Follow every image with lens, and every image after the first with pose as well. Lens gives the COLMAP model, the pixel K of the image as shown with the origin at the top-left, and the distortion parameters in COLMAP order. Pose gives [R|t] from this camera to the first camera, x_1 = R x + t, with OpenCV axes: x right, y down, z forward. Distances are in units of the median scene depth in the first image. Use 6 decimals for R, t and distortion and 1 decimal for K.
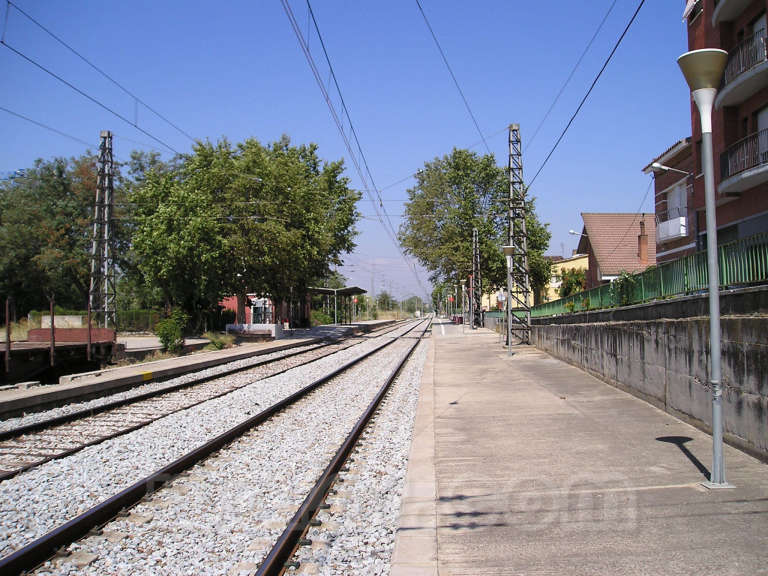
lens RADIAL K [[784.9, 0, 401.7], [0, 784.9, 287.8], [0, 0, 1]] dist [-0.141757, 0.108320]
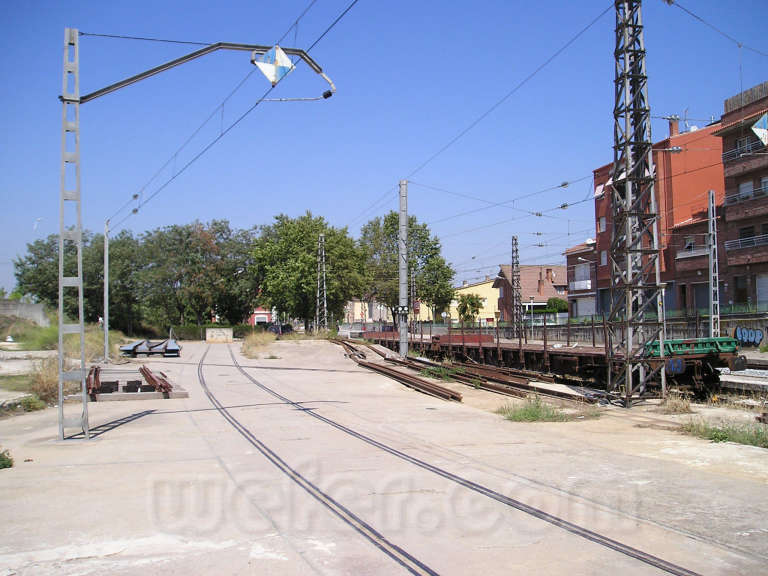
lens RADIAL K [[784.9, 0, 401.7], [0, 784.9, 287.8], [0, 0, 1]] dist [-0.141757, 0.108320]
pose [[0.961688, 0.010190, 0.273955, -0.314461], [-0.006577, 0.999879, -0.014102, -0.014662], [-0.274066, 0.011760, 0.961639, -0.410641]]
